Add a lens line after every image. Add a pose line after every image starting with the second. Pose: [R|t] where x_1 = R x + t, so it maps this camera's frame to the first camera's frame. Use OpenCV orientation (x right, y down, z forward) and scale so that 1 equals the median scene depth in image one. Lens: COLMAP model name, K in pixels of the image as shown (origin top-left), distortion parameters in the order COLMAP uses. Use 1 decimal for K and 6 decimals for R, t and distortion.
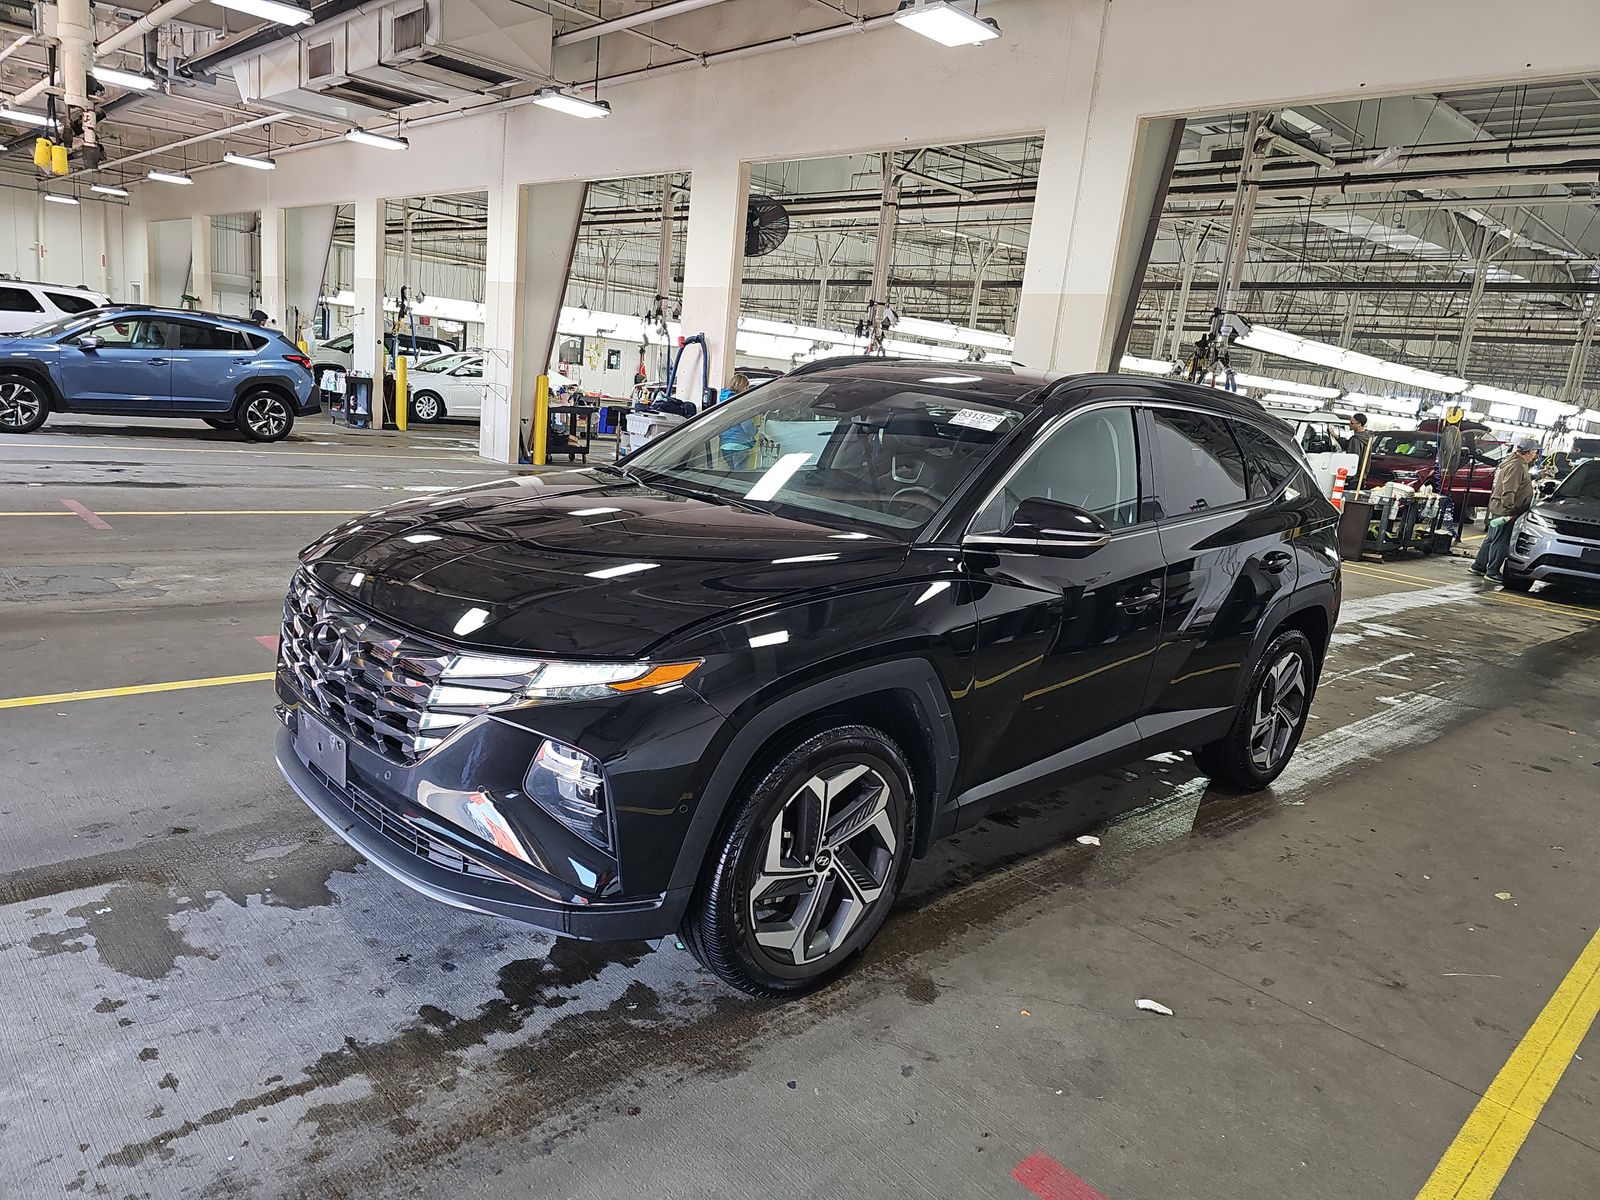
lens RADIAL K [[1067.3, 0, 806.4], [0, 1067.3, 599.1], [0, 0, 1]] dist [0.002778, -0.010809]
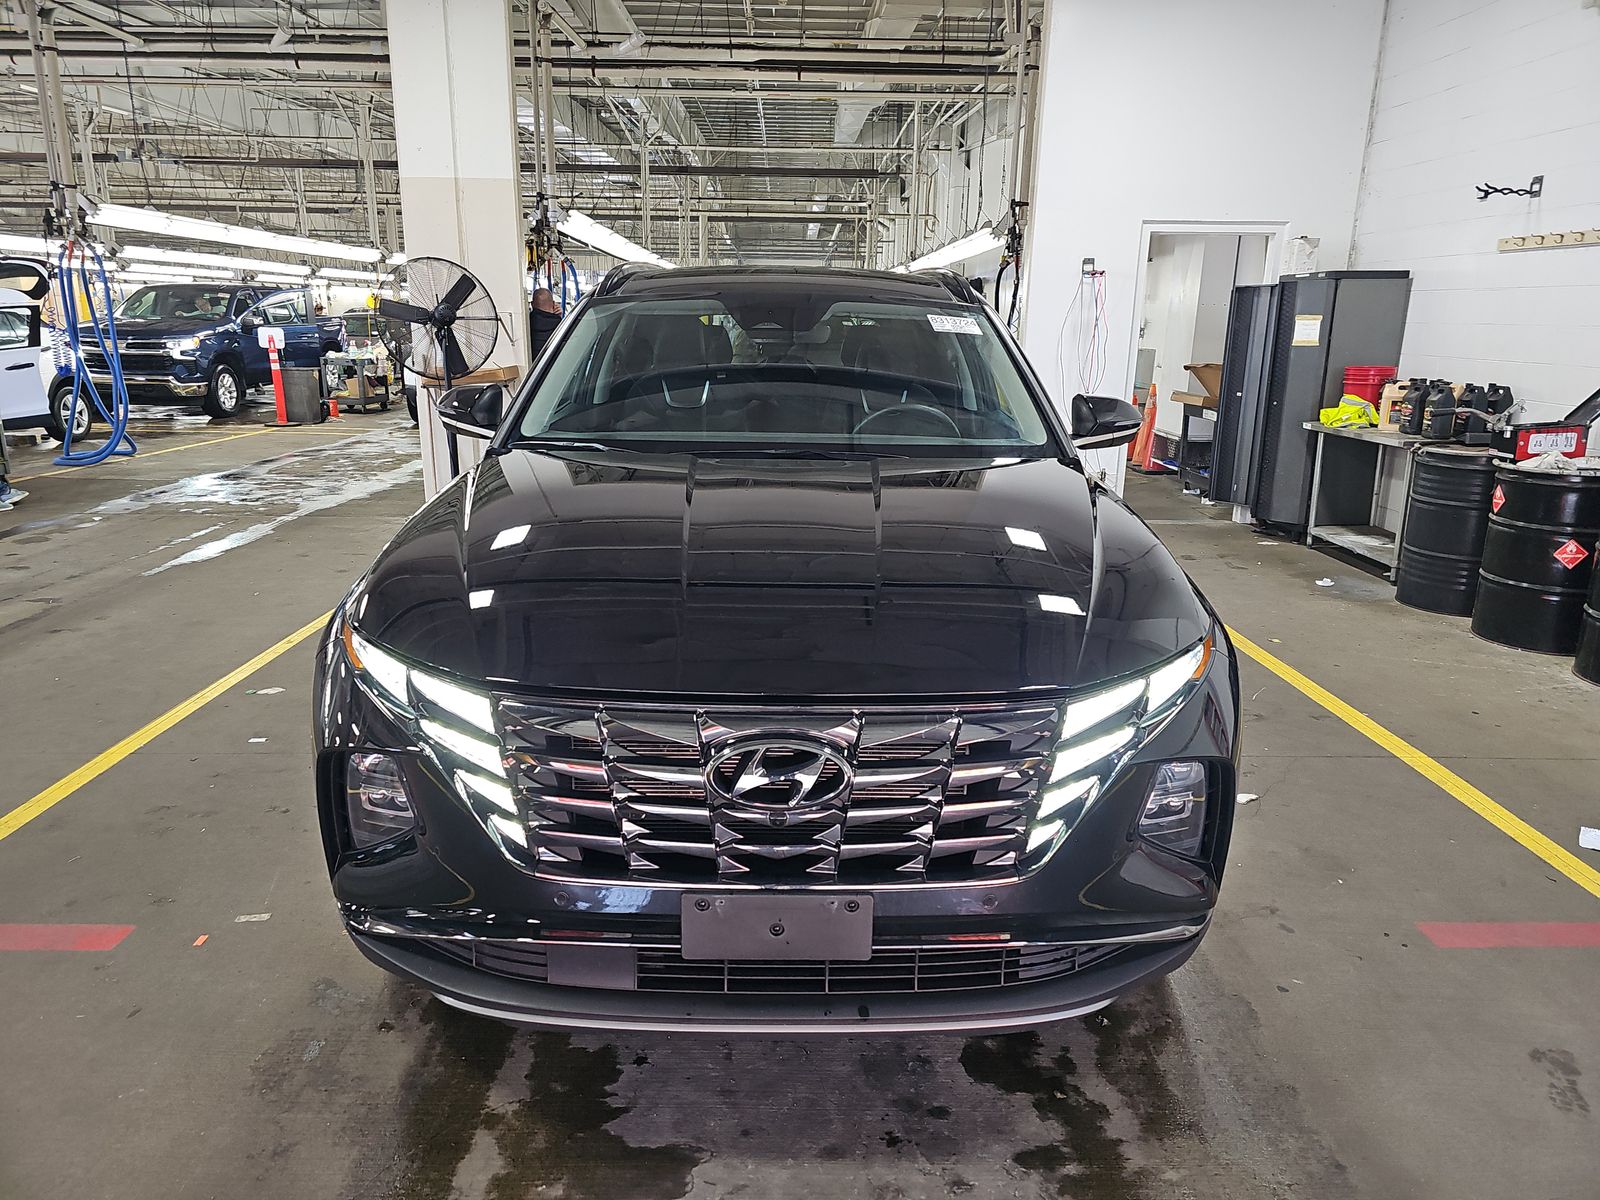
lens RADIAL K [[1067.3, 0, 804.1], [0, 1067.3, 604.7], [0, 0, 1]] dist [0.002778, -0.010809]
pose [[0.682917, -0.265055, 0.680713, -0.205053], [0.190240, 0.964227, 0.184593, -0.040611], [-0.705289, 0.003438, 0.708911, 0.130945]]
